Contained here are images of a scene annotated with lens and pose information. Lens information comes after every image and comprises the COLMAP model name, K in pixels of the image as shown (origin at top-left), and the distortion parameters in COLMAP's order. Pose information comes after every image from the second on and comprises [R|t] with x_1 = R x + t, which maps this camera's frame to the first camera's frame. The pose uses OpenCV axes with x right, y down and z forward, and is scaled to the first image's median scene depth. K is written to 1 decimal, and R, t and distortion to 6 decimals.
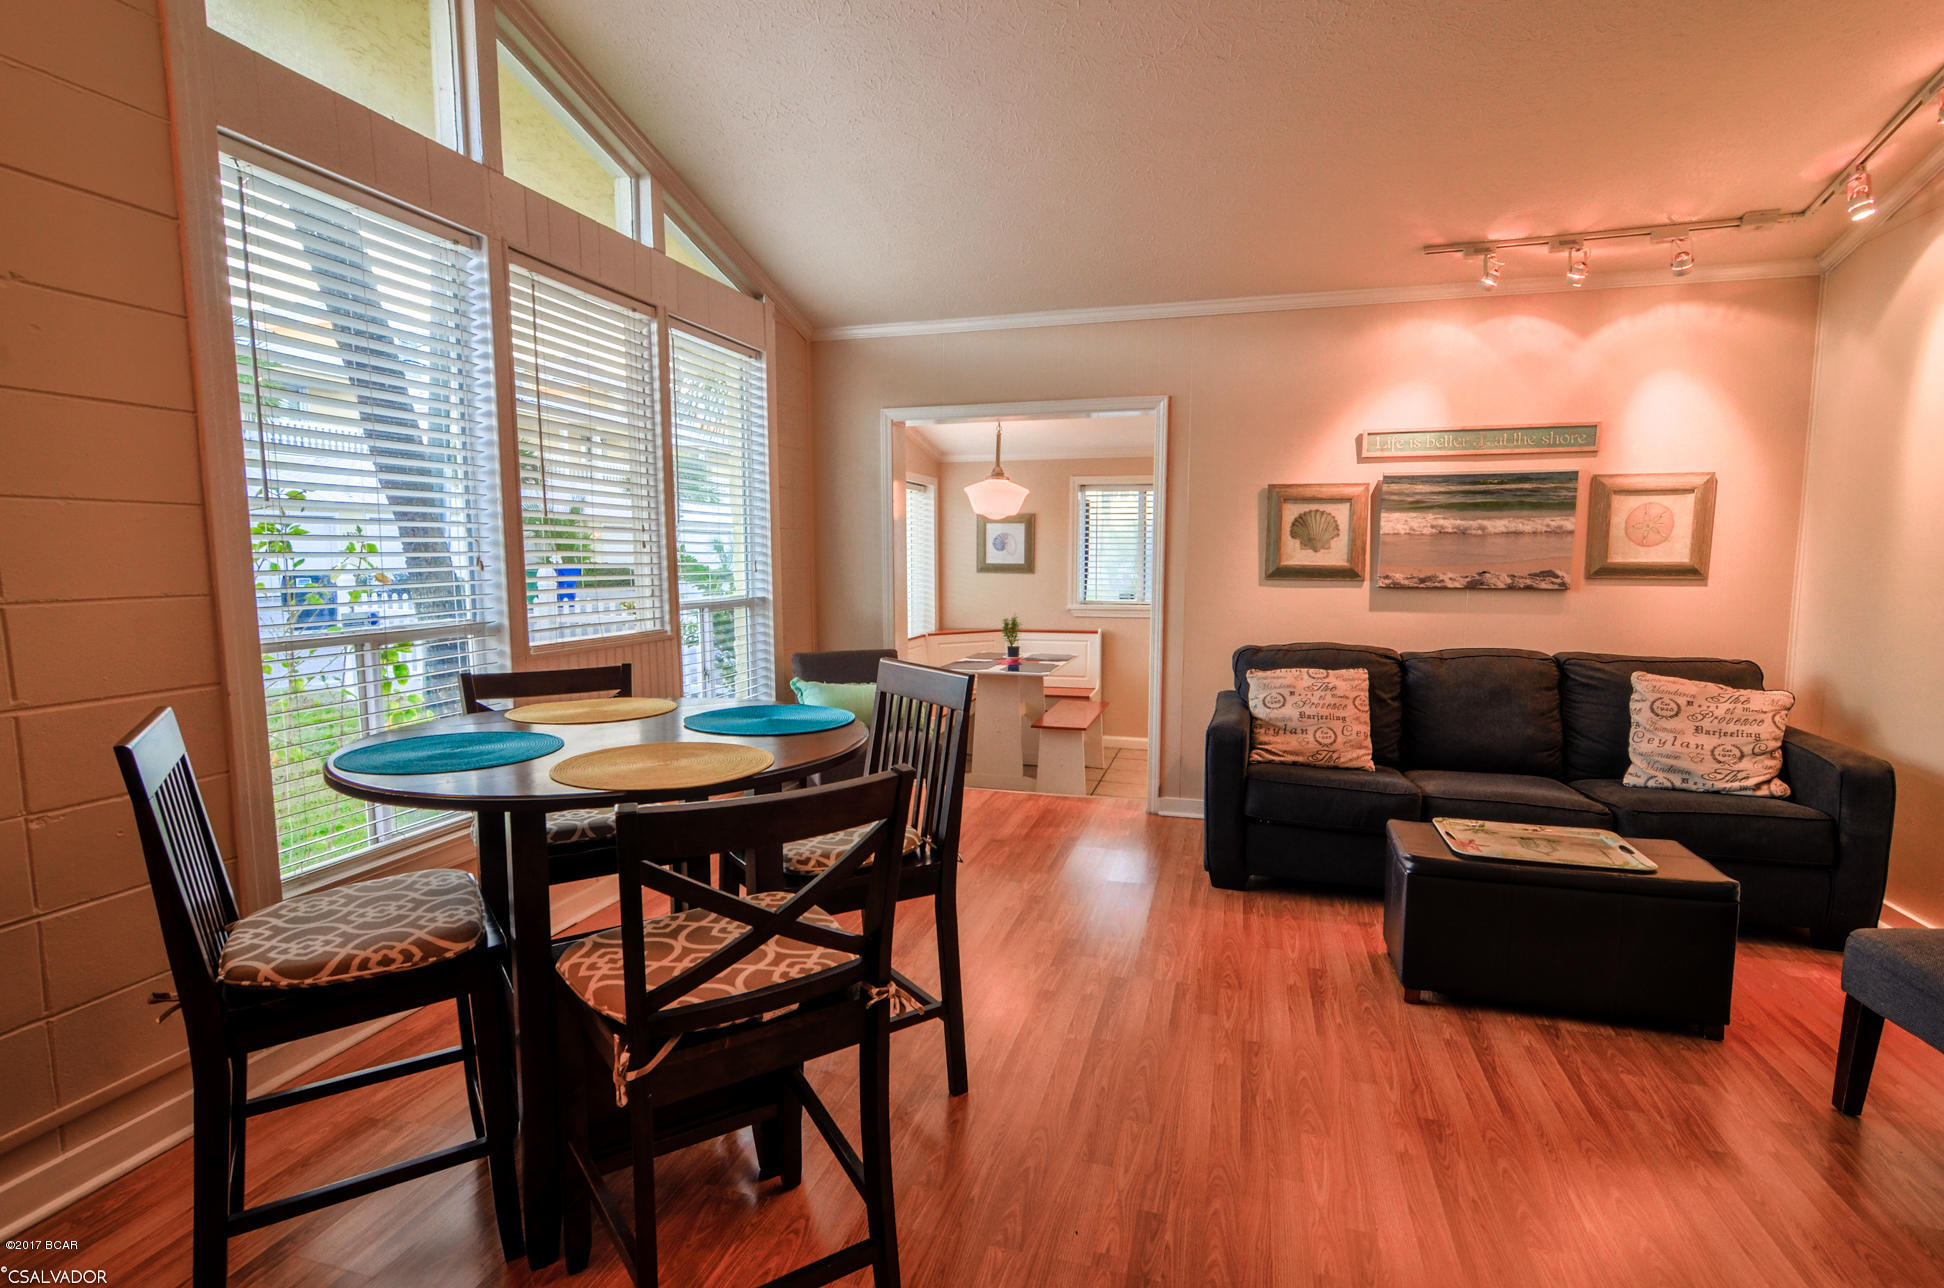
lens RADIAL K [[946.5, 0, 967.4], [0, 946.5, 651.5], [0, 0, 1]] dist [-0.002253, 0.001733]
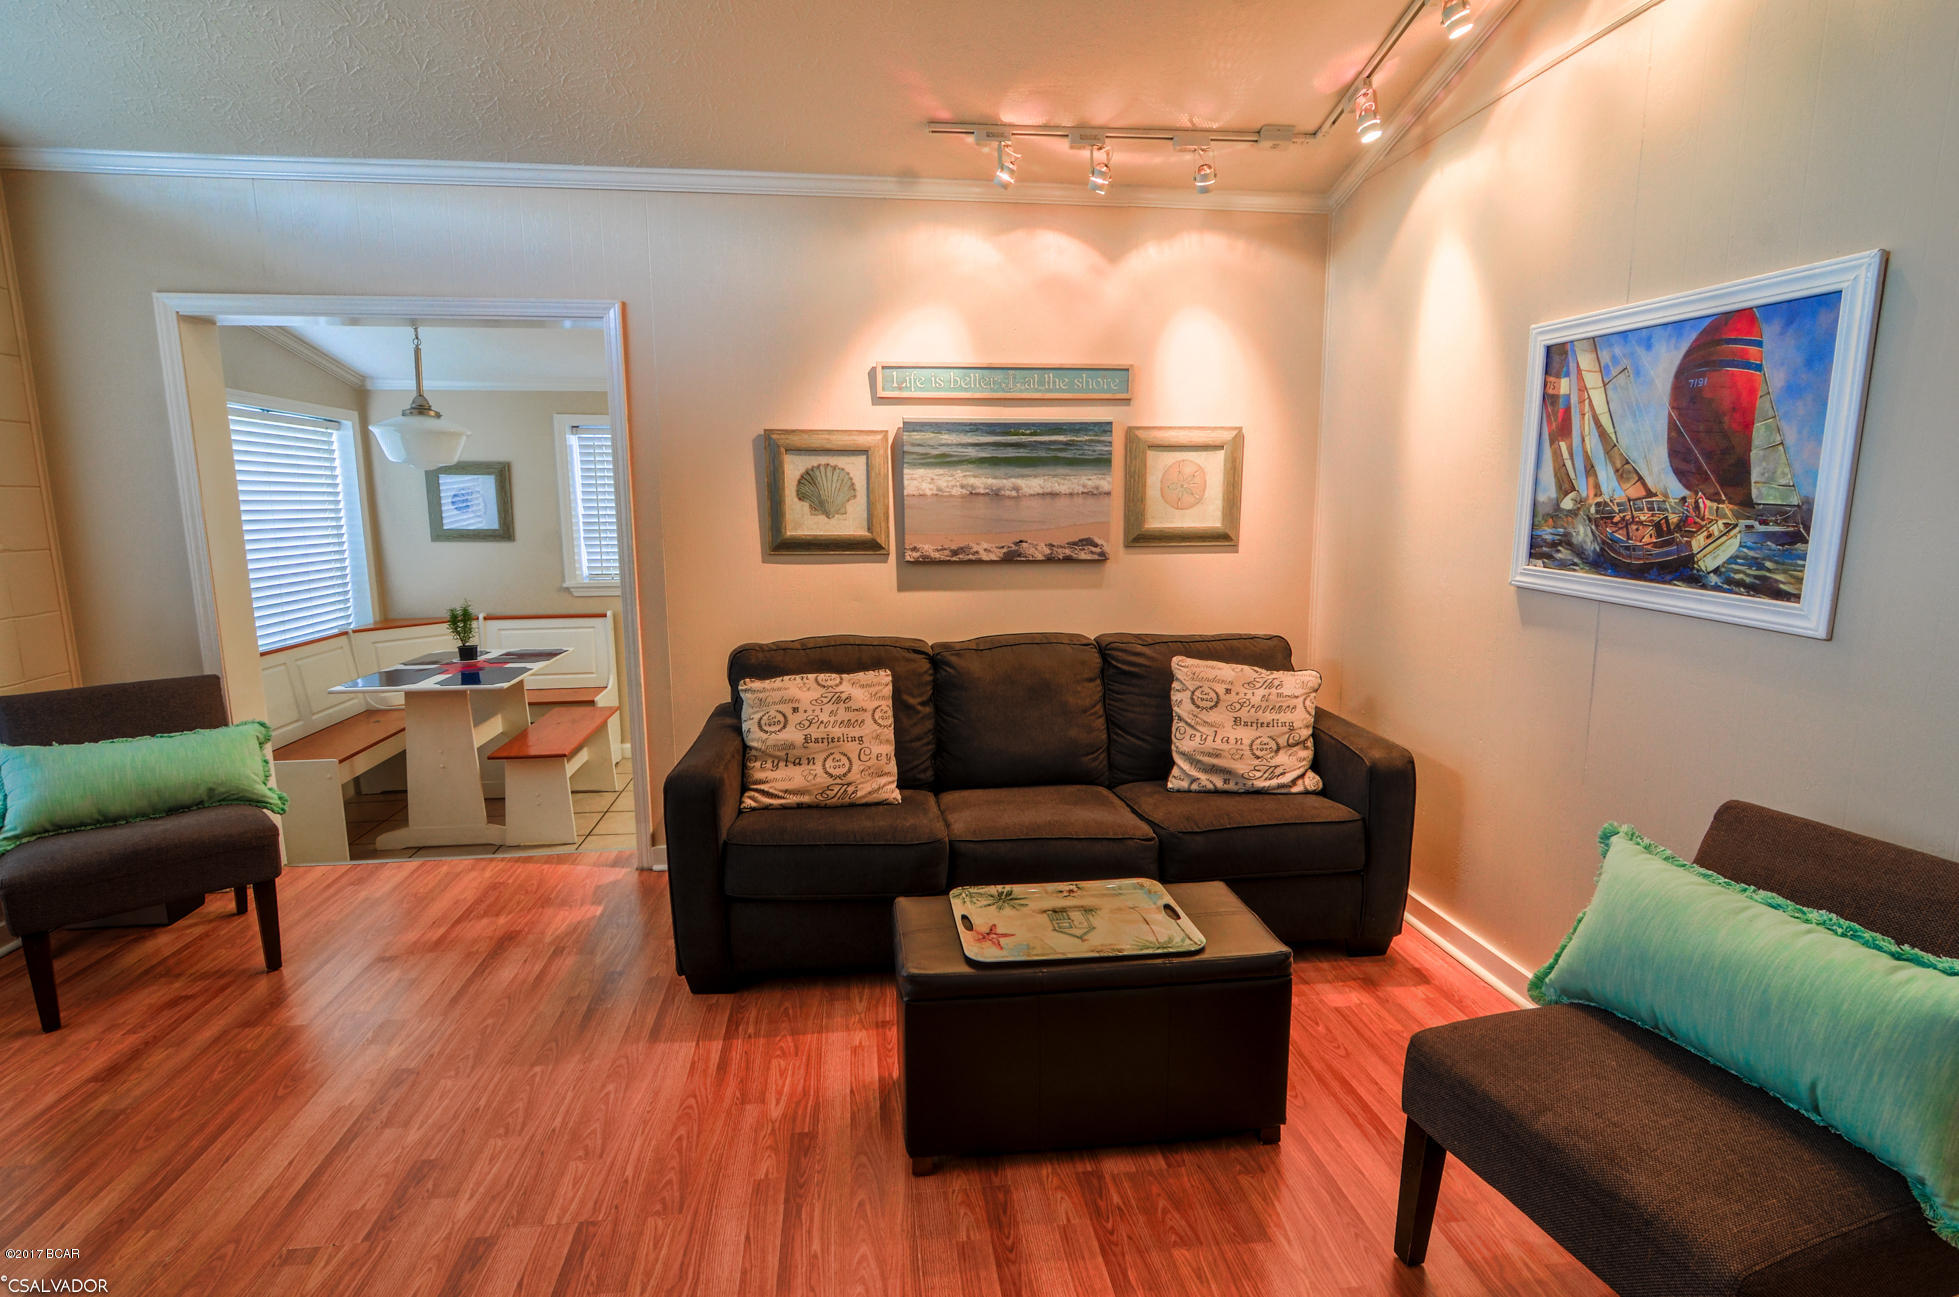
lens RADIAL K [[974.4, 0, 973.0], [0, 974.4, 655.7], [0, 0, 1]] dist [0.004015, -0.000549]
pose [[0.917662, -0.067101, 0.391656, 0.176035], [0.046767, 0.997027, 0.061239, -0.040731], [-0.394600, -0.037880, 0.918072, 0.239076]]
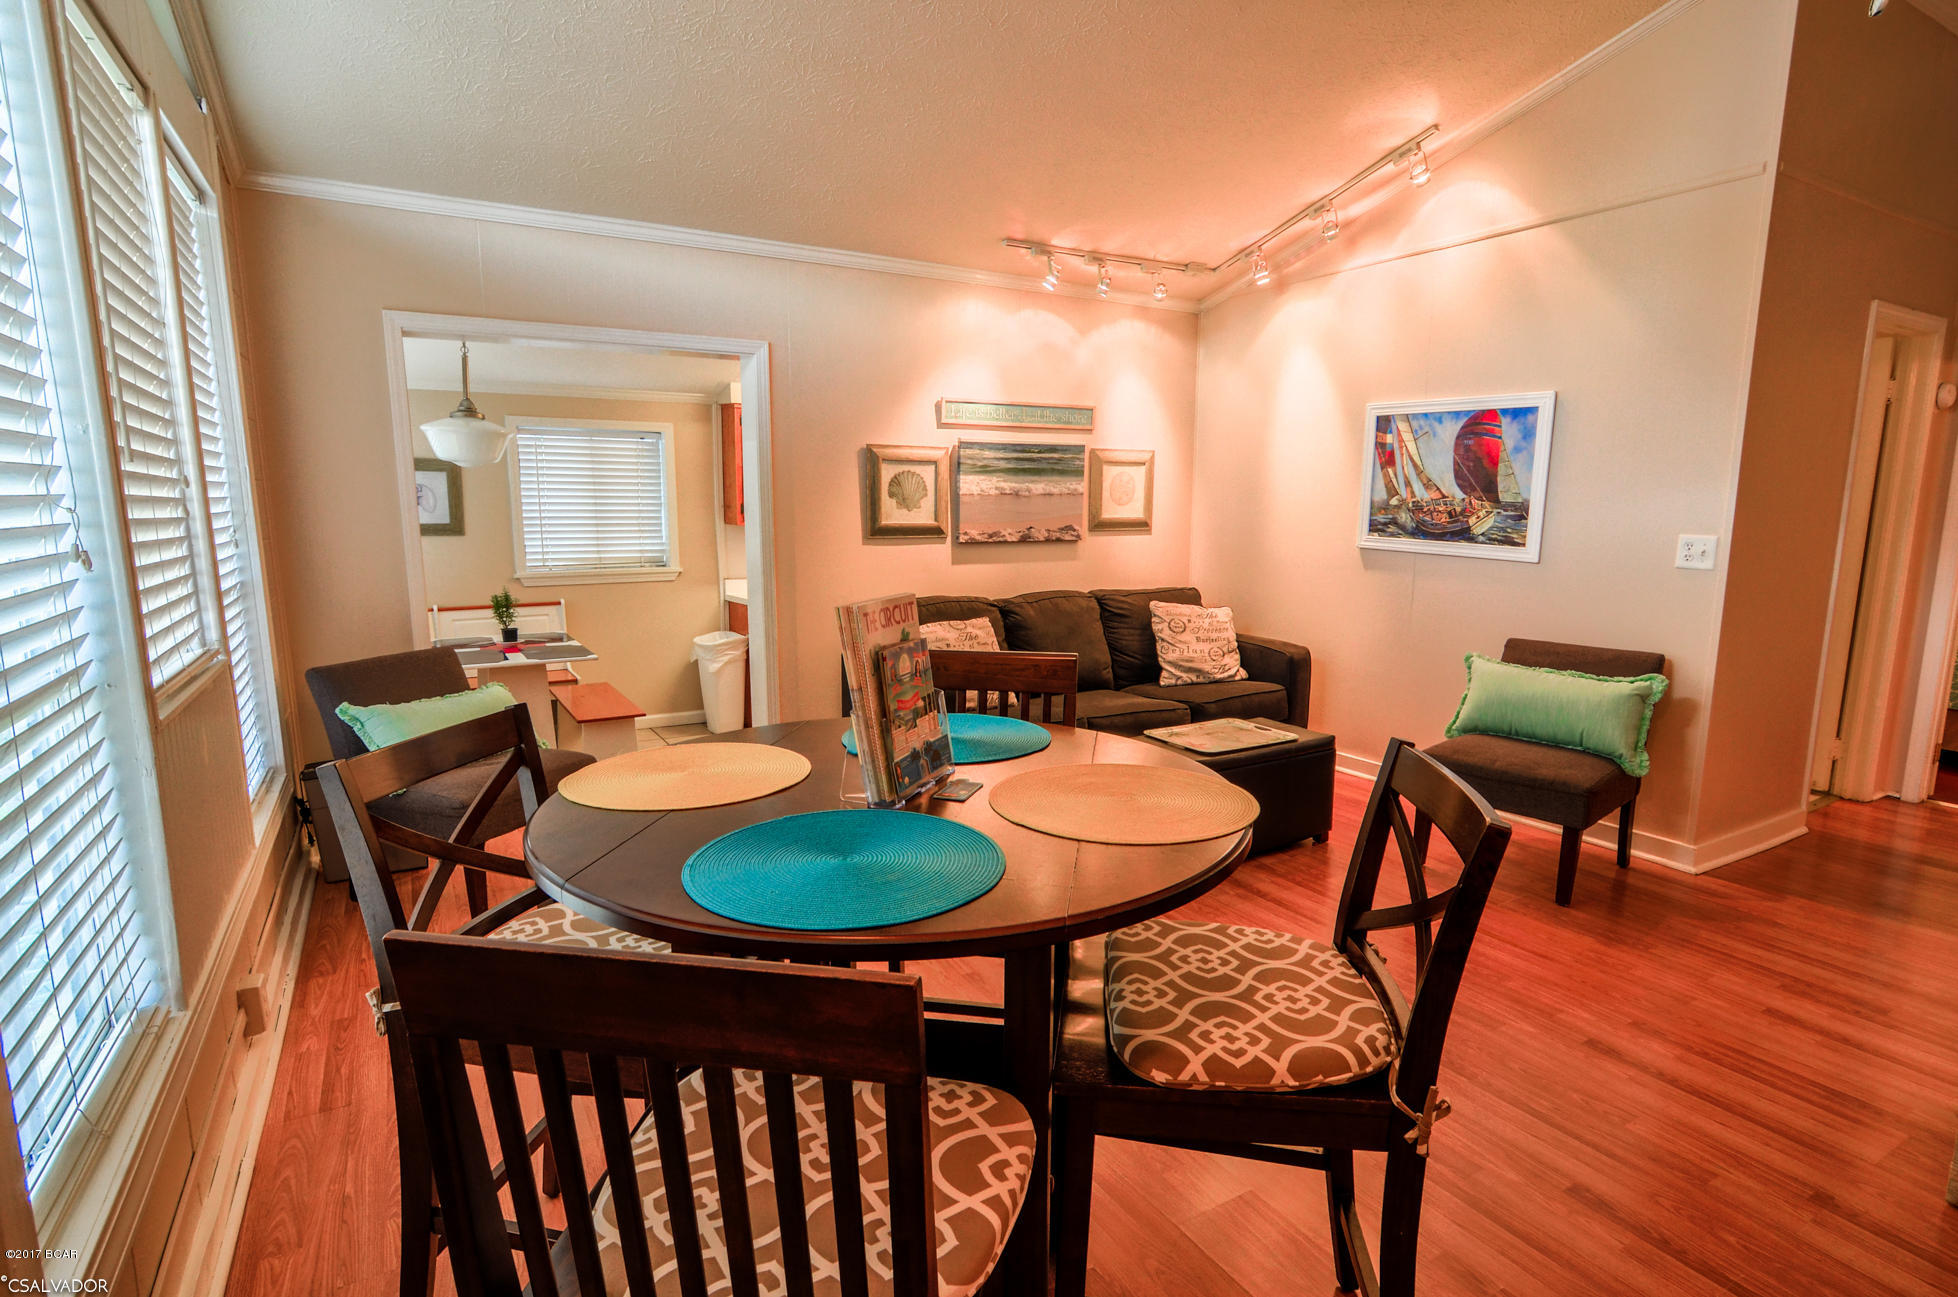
lens RADIAL K [[973.9, 0, 972.5], [0, 973.9, 655.7], [0, 0, 1]] dist [0.004015, -0.000549]
pose [[0.683426, -0.115346, 0.720850, -0.438888], [0.076559, 0.993318, 0.086360, -0.038135], [-0.725994, -0.003833, 0.687690, 0.230382]]
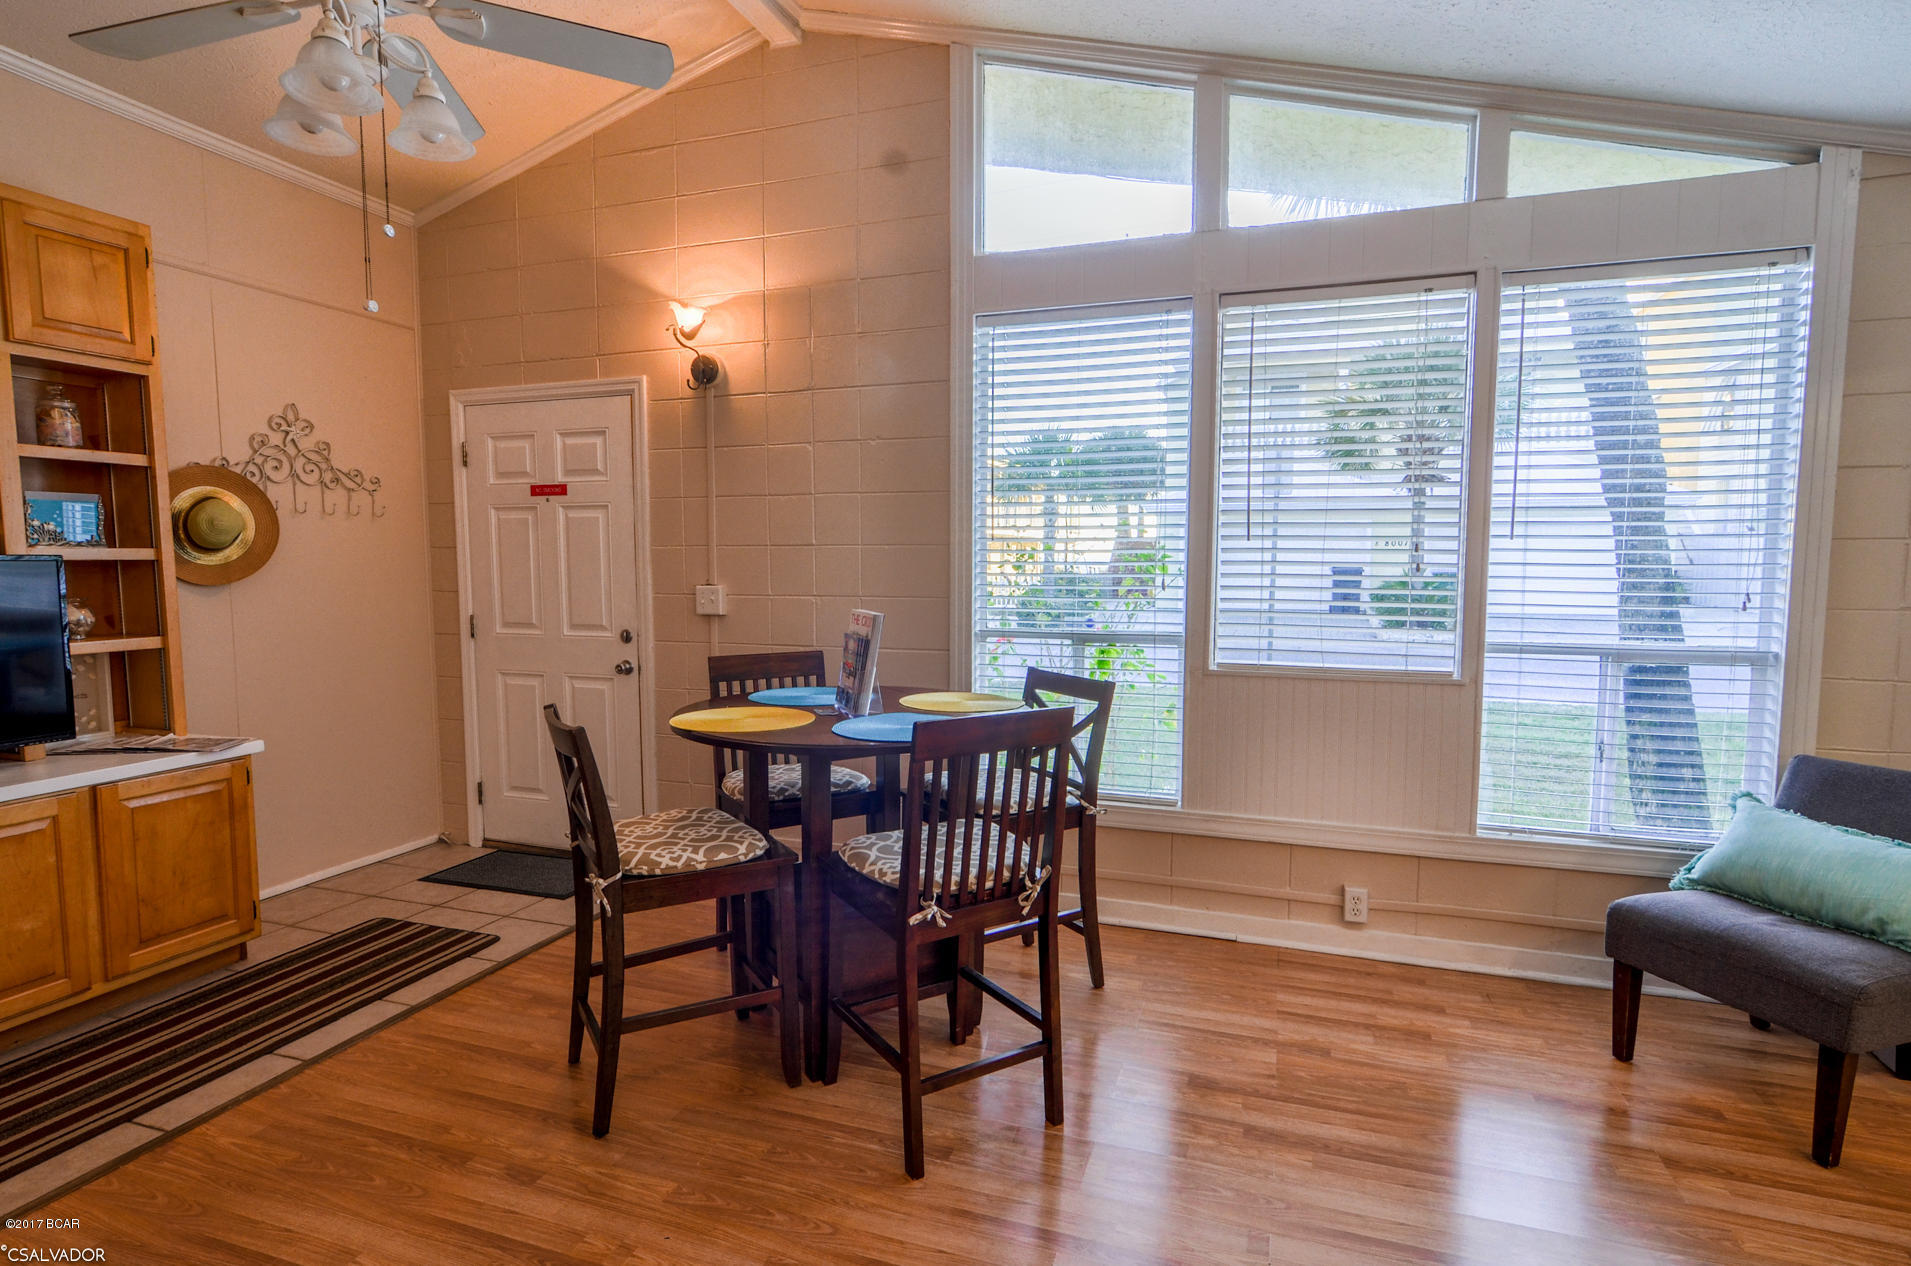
lens RADIAL K [[950.5, 0, 949.1], [0, 950.5, 640.0], [0, 0, 1]] dist [0.004015, -0.000549]
pose [[-0.046615, 0.084831, -0.995304, 0.509315], [-0.106192, 0.990320, 0.089380, -0.077836], [0.993252, 0.109860, -0.037155, 0.608526]]
